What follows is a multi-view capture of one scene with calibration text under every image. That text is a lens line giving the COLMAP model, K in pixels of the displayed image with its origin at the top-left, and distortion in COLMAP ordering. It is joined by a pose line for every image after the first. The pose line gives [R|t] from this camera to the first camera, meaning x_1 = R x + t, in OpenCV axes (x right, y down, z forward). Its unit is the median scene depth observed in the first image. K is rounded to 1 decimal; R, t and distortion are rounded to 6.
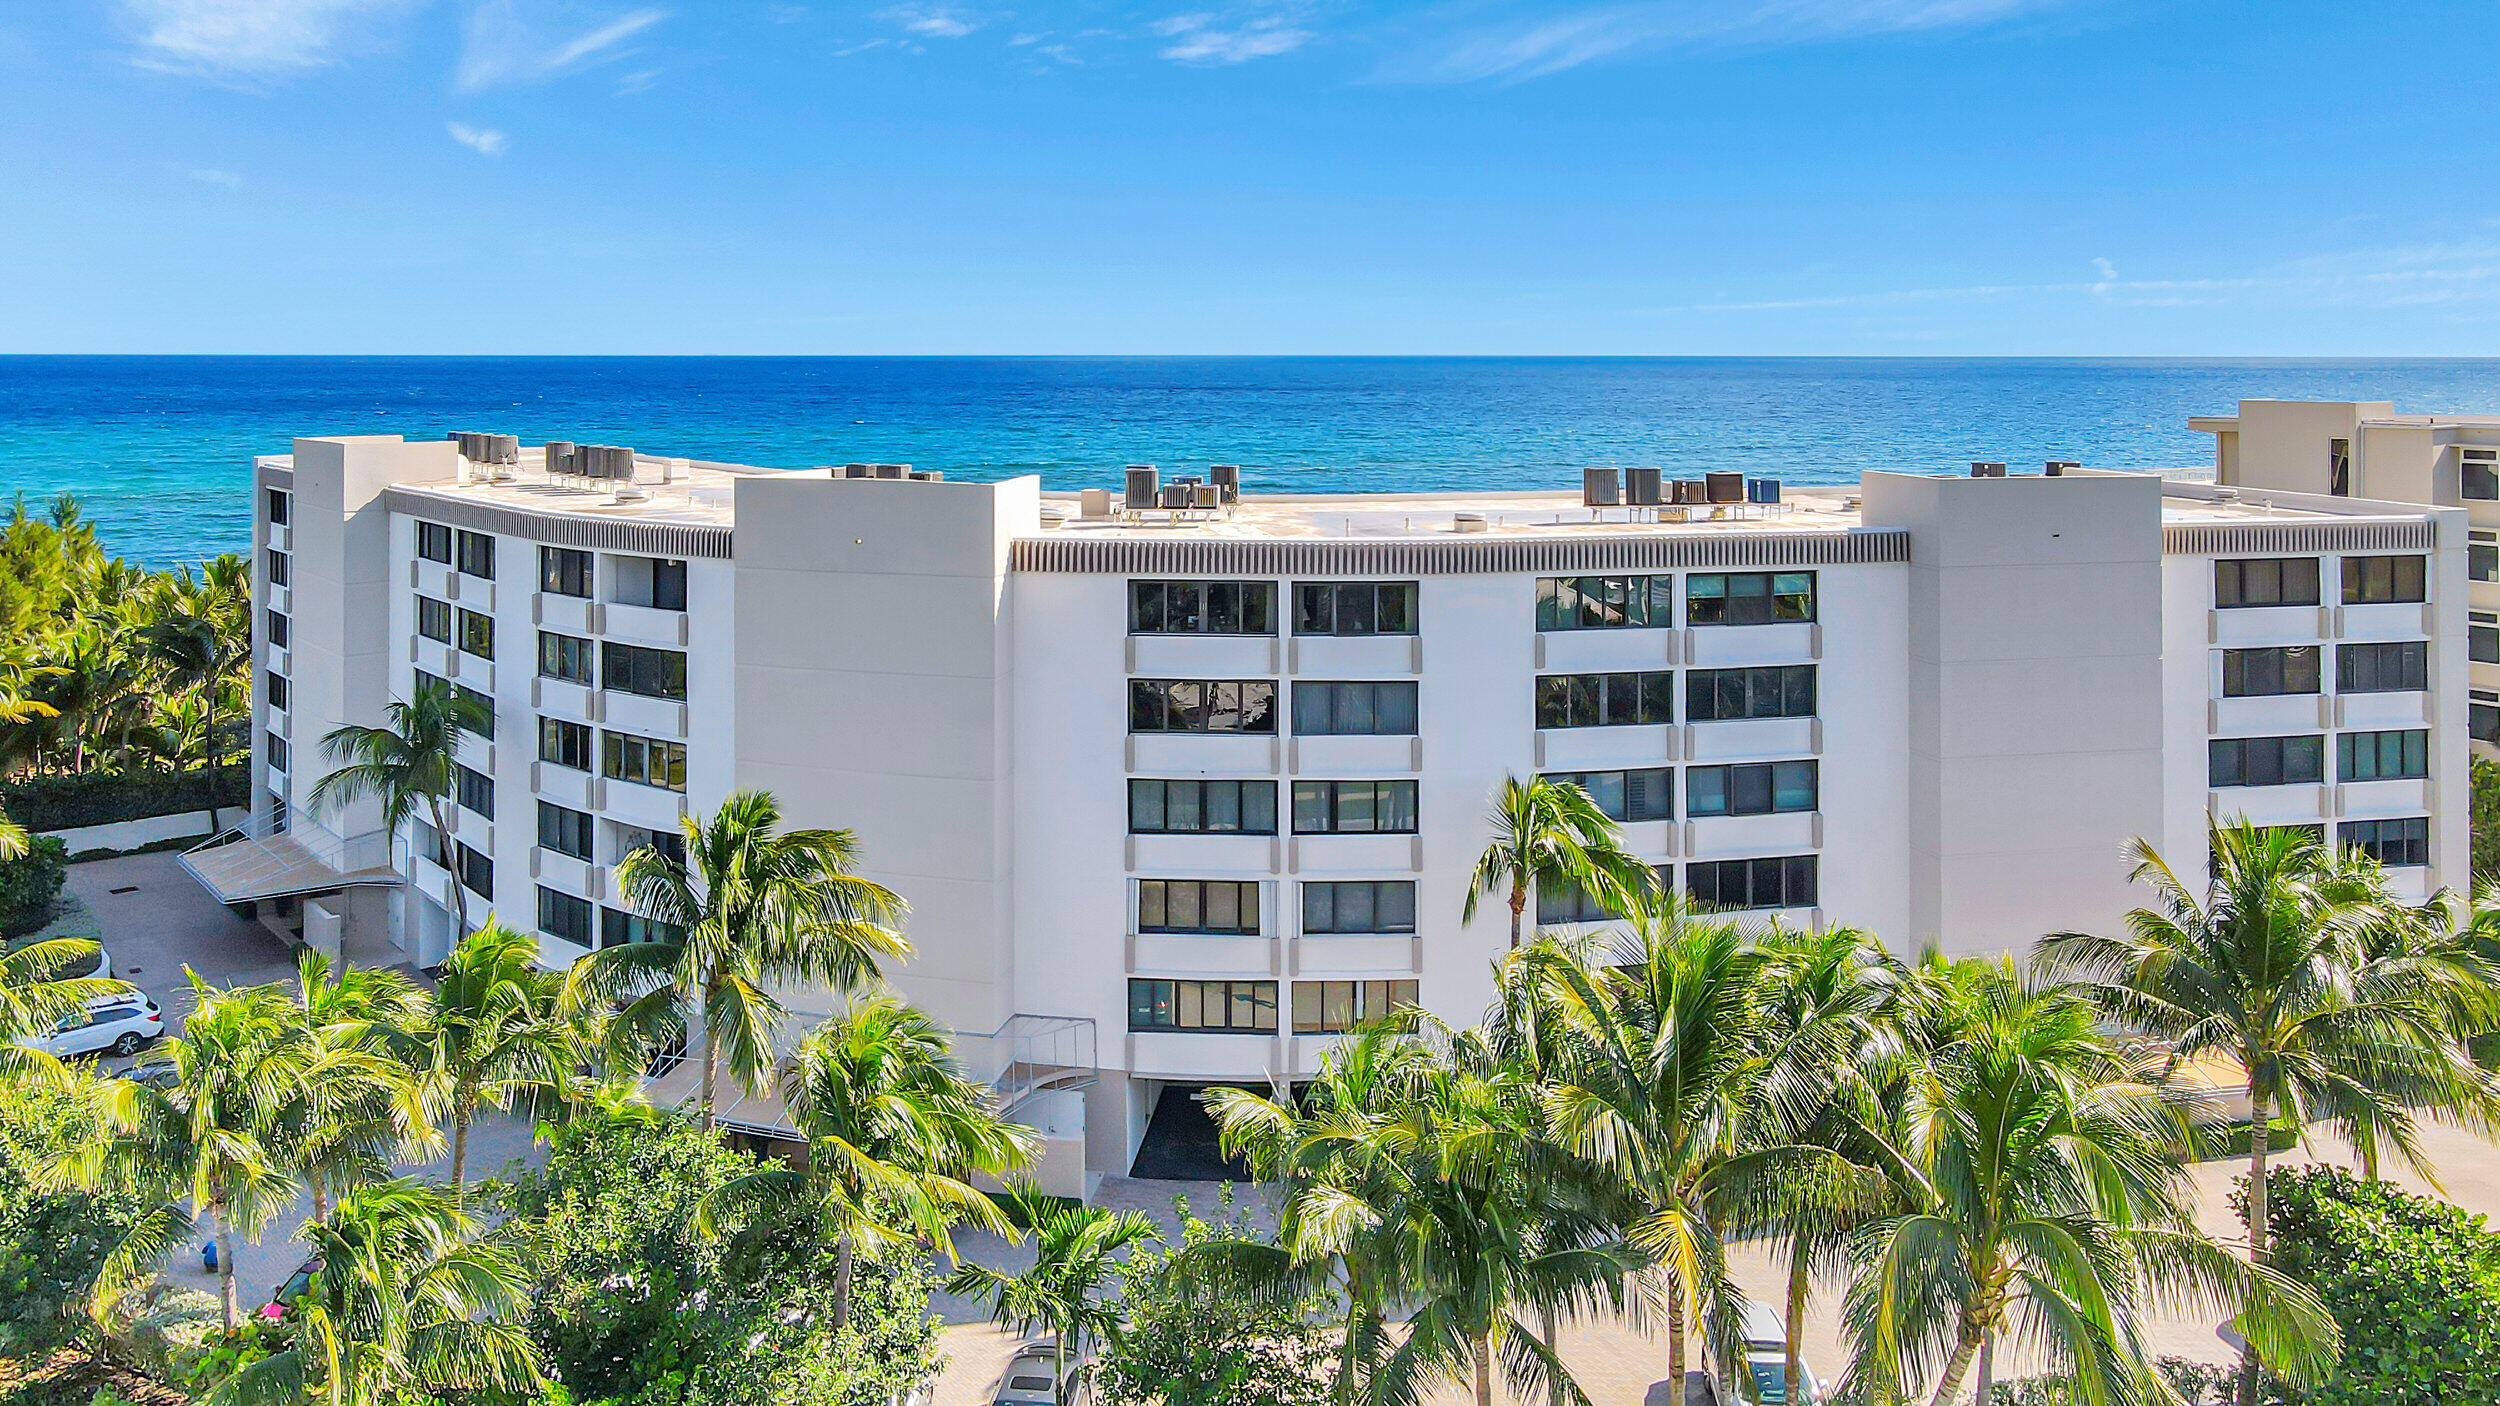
lens RADIAL K [[1918.3, 0, 1254.8], [0, 1918.3, 382.1], [0, 0, 1]] dist [0.009989, 0.008587]
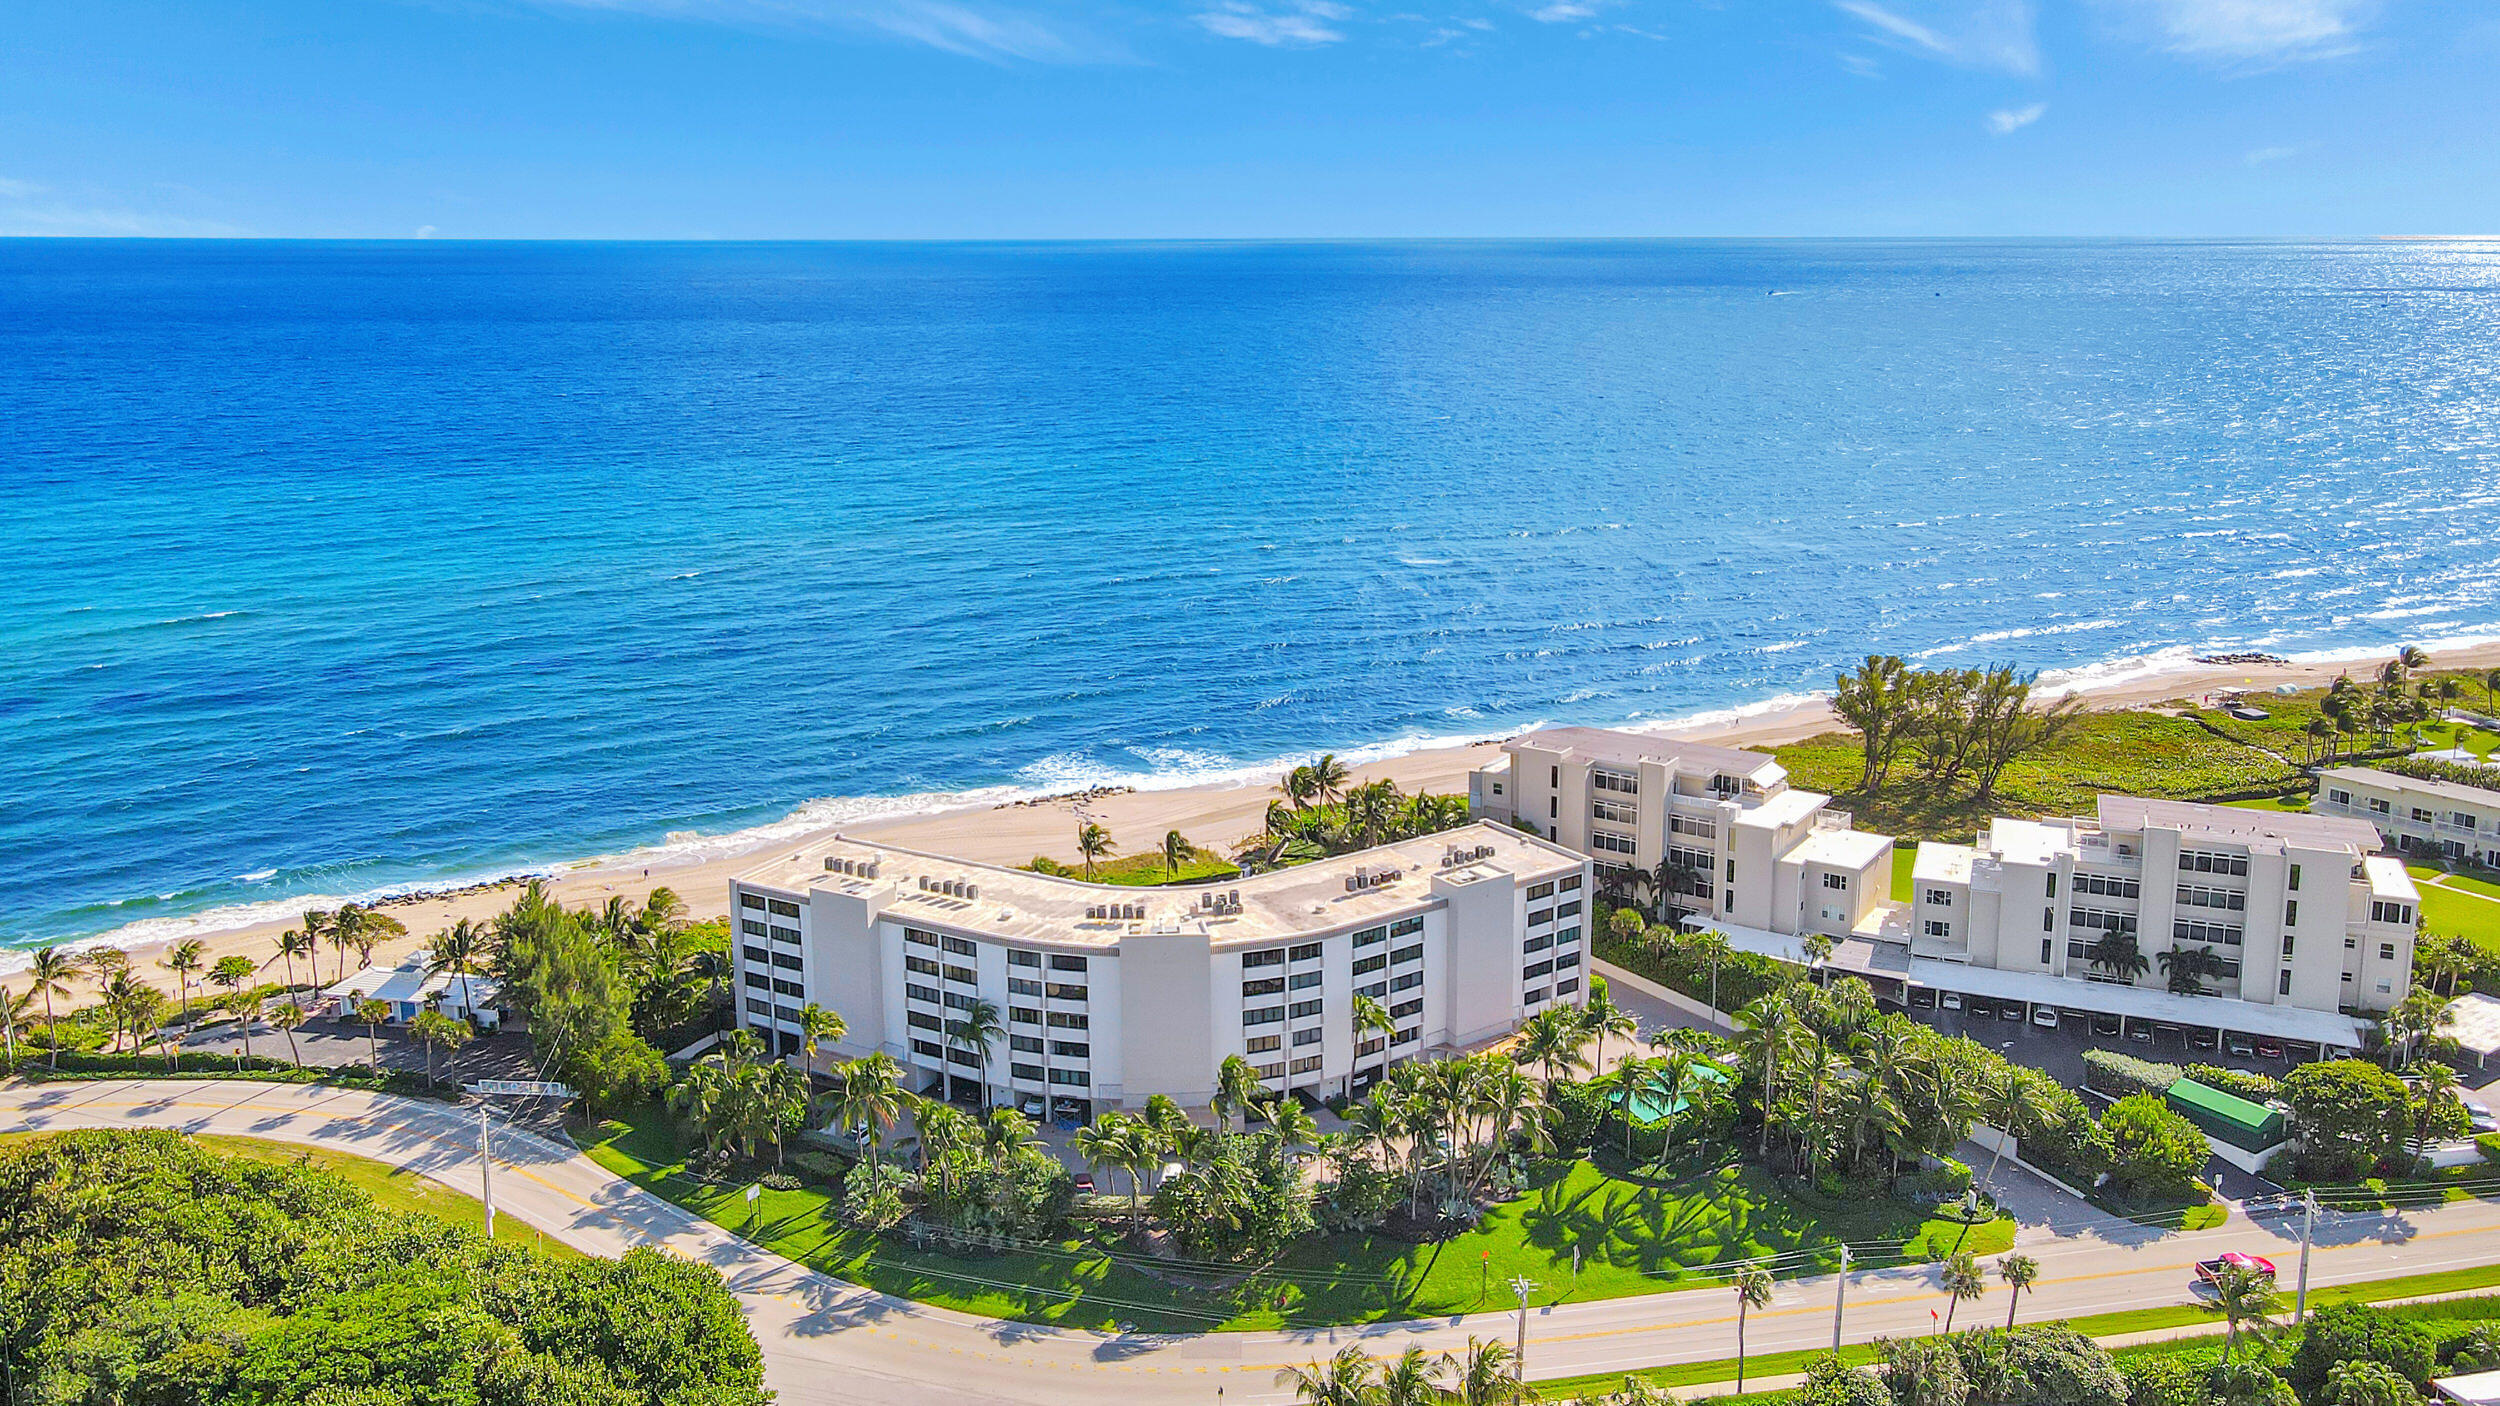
lens RADIAL K [[1908.0, 0, 1245.8], [0, 1908.0, 577.1], [0, 0, 1]] dist [0.003047, 0.008642]
pose [[0.933458, -0.072078, 0.351370, -1.138622], [0.012177, 0.985405, 0.169792, -1.069600], [-0.358480, -0.154215, 0.920712, -1.887157]]
